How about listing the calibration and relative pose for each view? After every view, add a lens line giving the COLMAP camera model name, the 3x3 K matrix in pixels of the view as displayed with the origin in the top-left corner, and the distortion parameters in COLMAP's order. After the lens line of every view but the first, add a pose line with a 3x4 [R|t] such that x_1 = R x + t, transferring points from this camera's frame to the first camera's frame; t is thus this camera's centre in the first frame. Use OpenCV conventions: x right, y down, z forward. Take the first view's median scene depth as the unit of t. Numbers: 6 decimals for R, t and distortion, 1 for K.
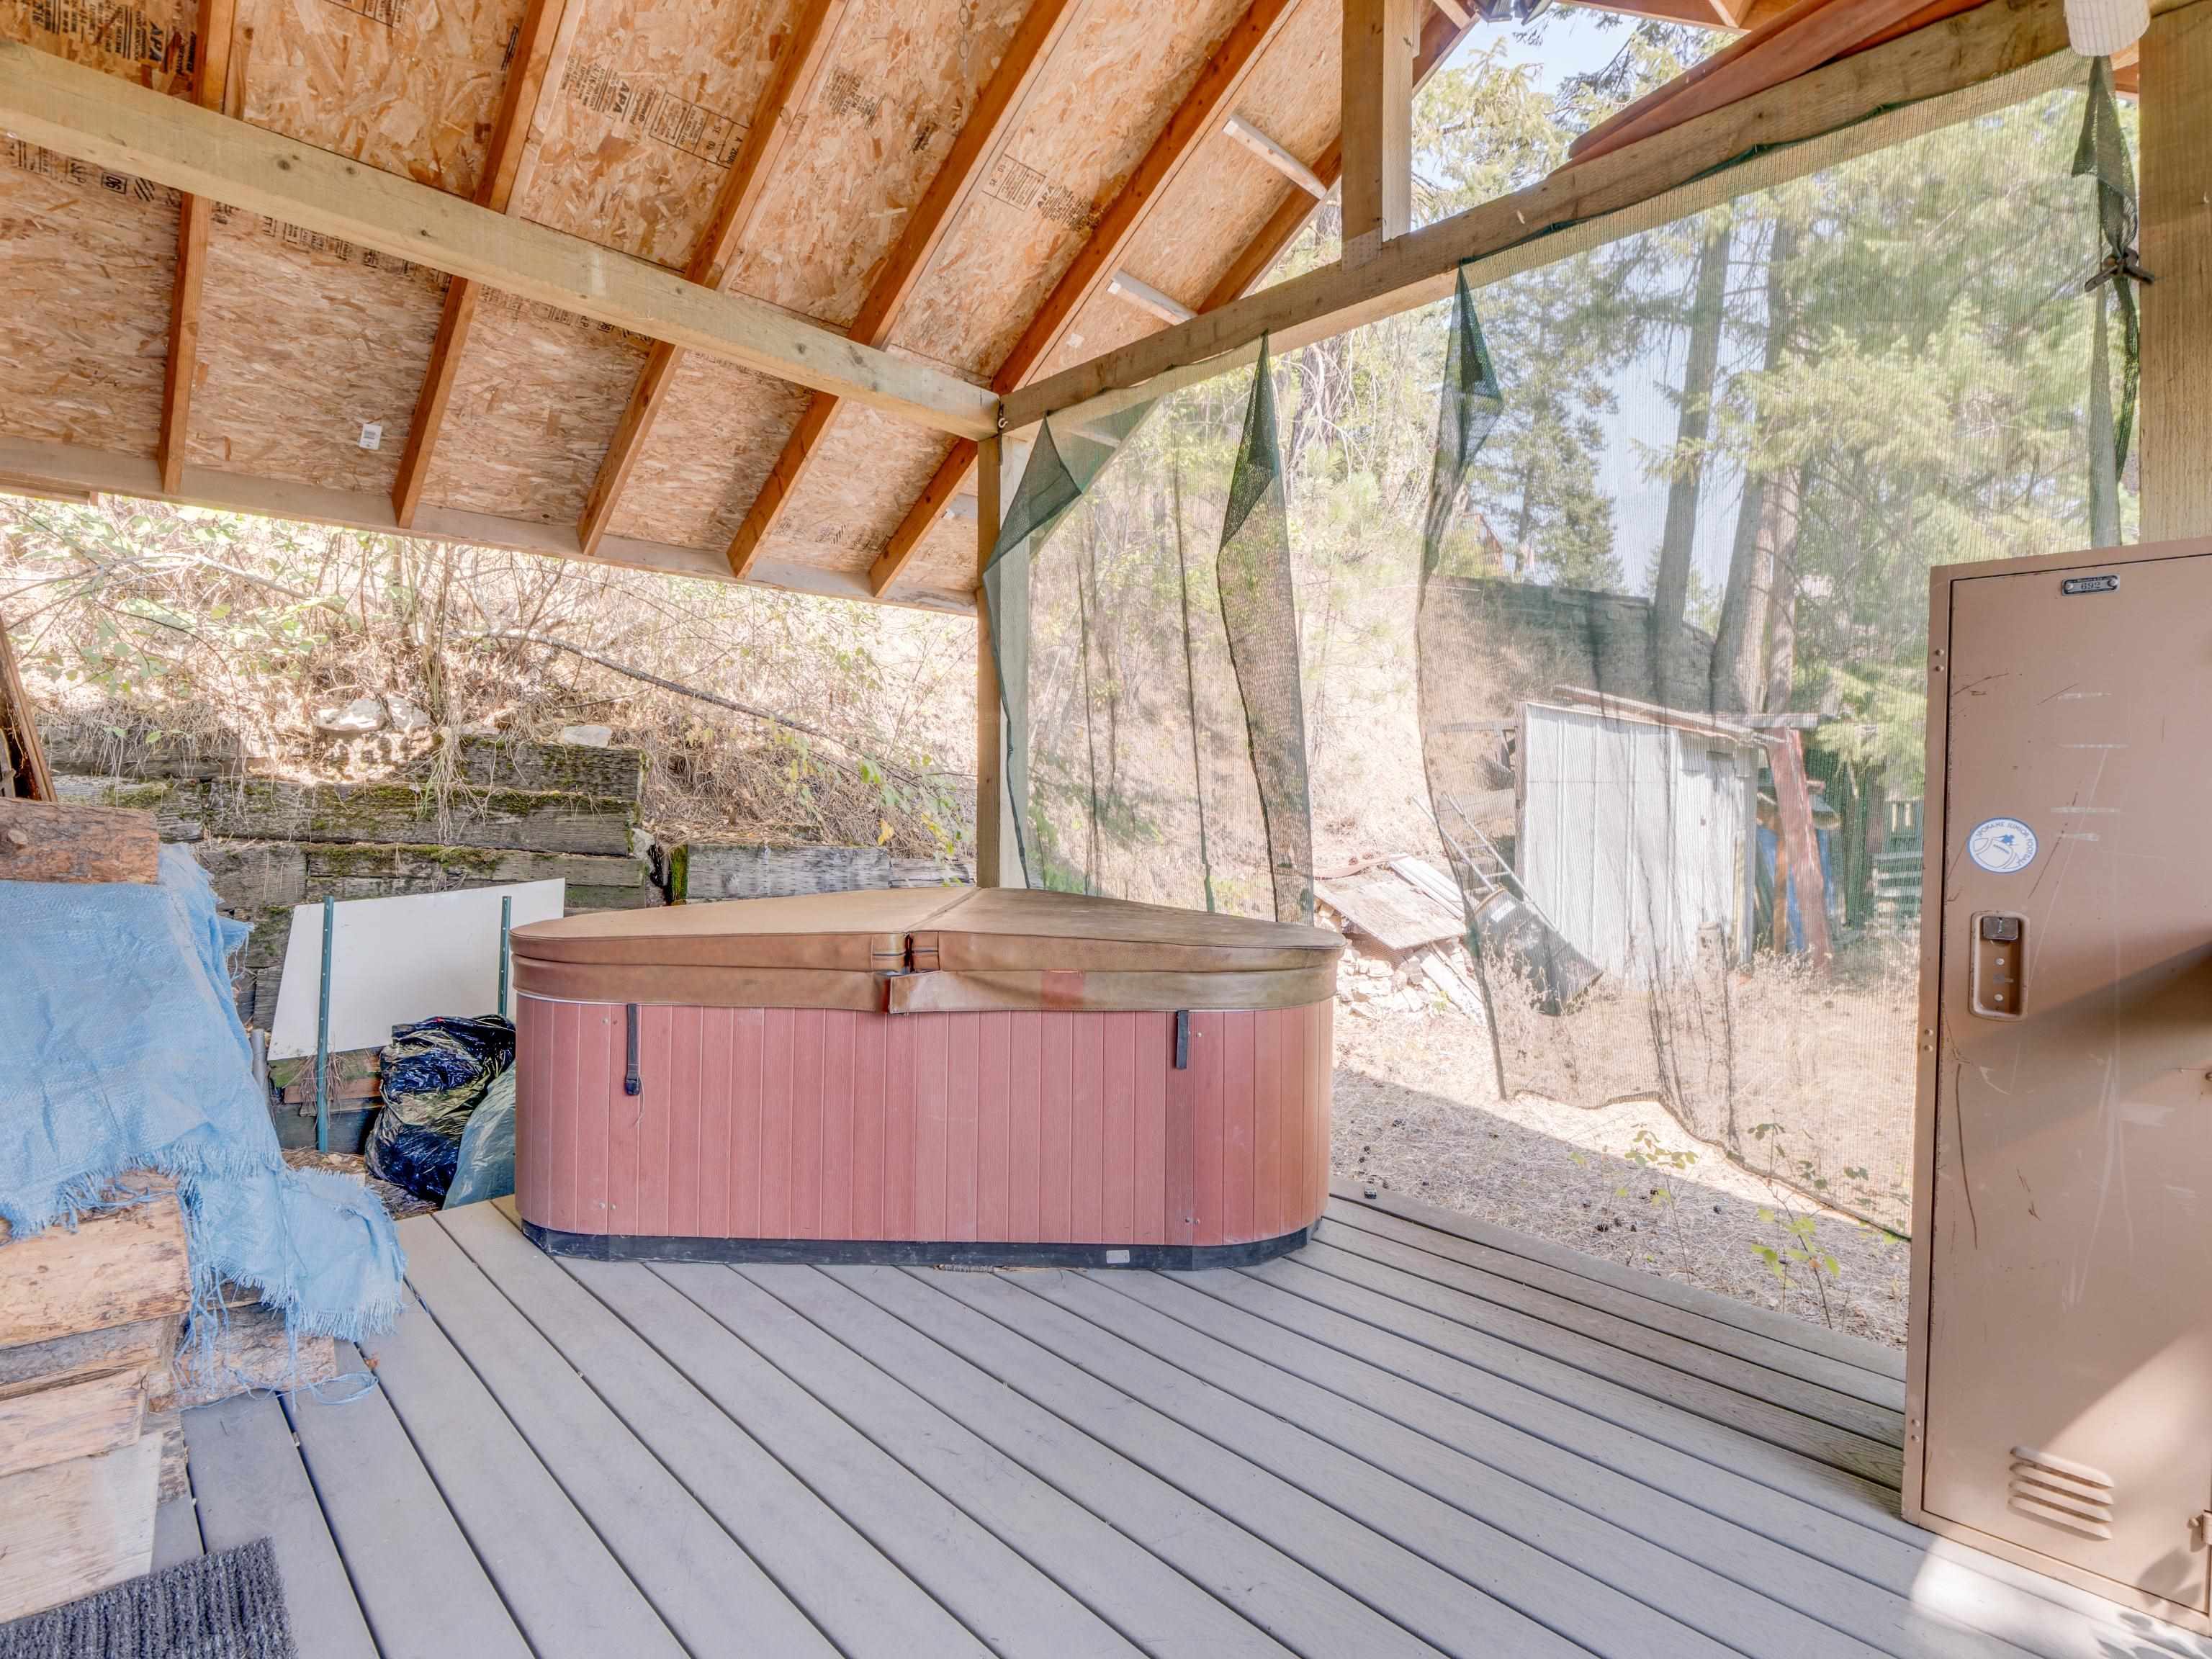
lens RADIAL K [[1086.2, 0, 1111.9], [0, 1086.2, 818.7], [0, 0, 1]] dist [-0.011877, -0.000116]
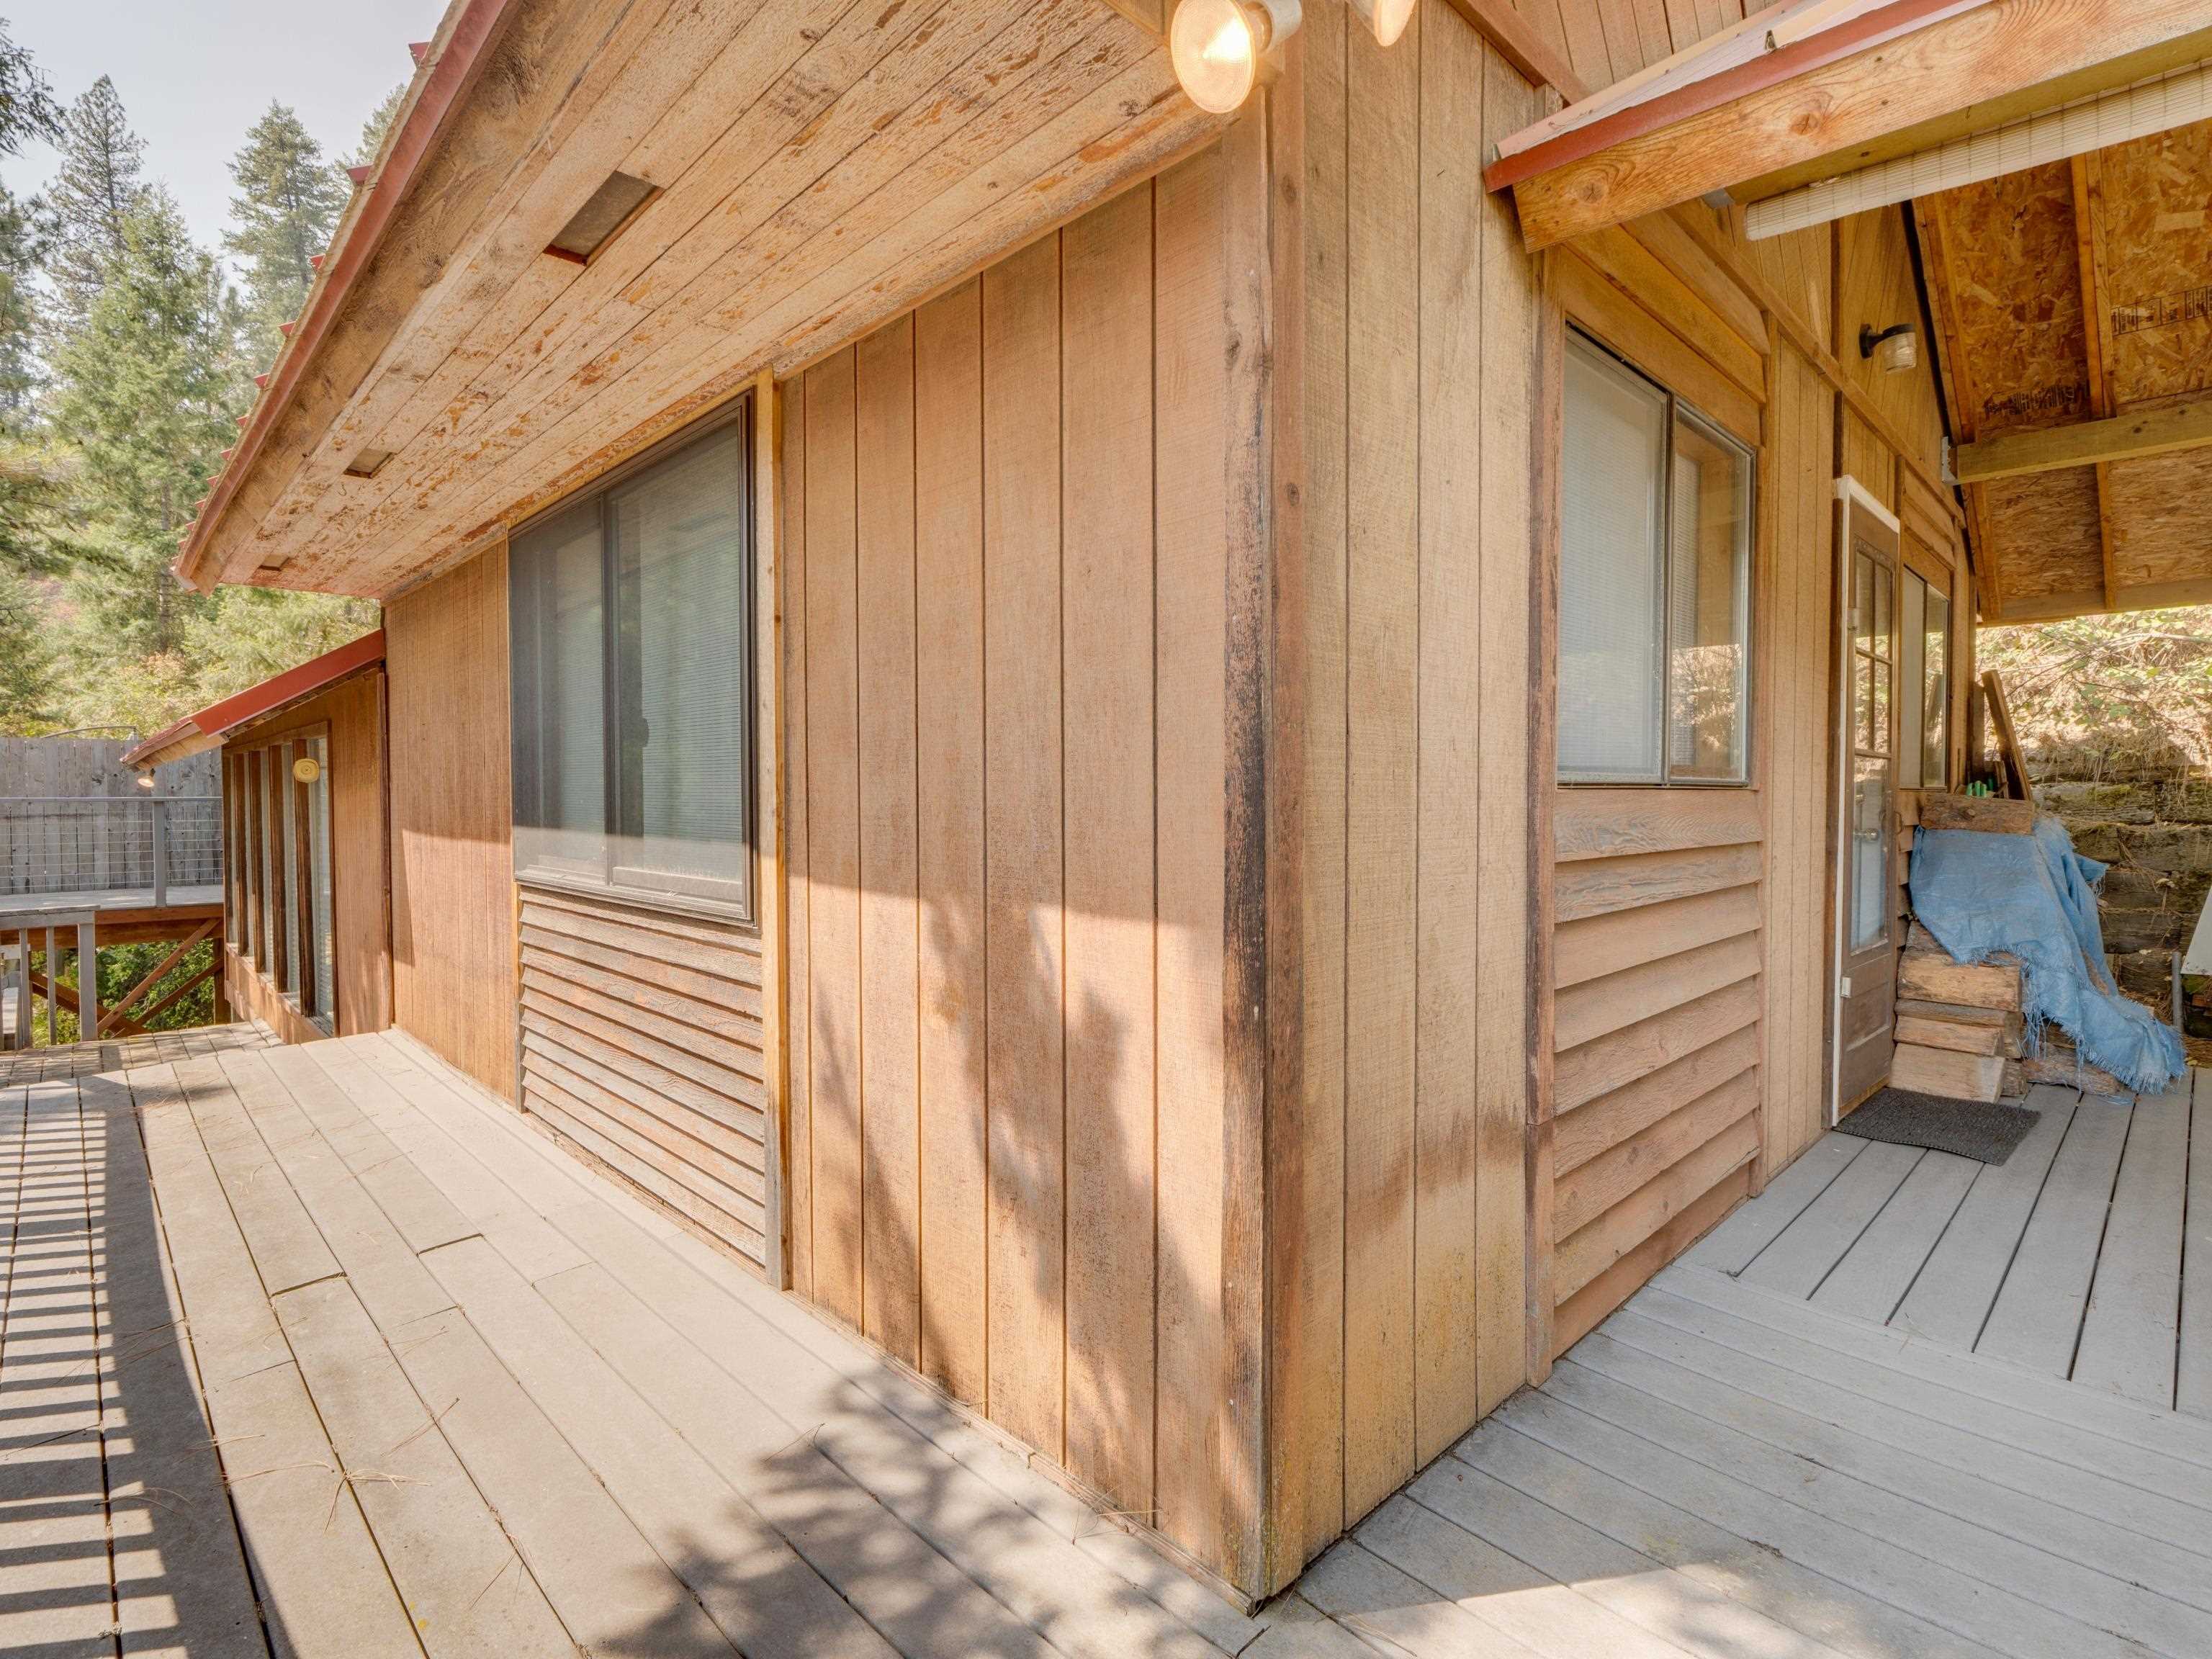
lens RADIAL K [[1086.2, 0, 1111.9], [0, 1086.2, 818.7], [0, 0, 1]] dist [-0.011877, -0.000116]
pose [[-0.009082, 0.013160, -0.999872, 0.652583], [-0.008042, 0.999880, 0.013233, 0.005861], [0.999926, 0.008161, -0.008975, -0.420996]]
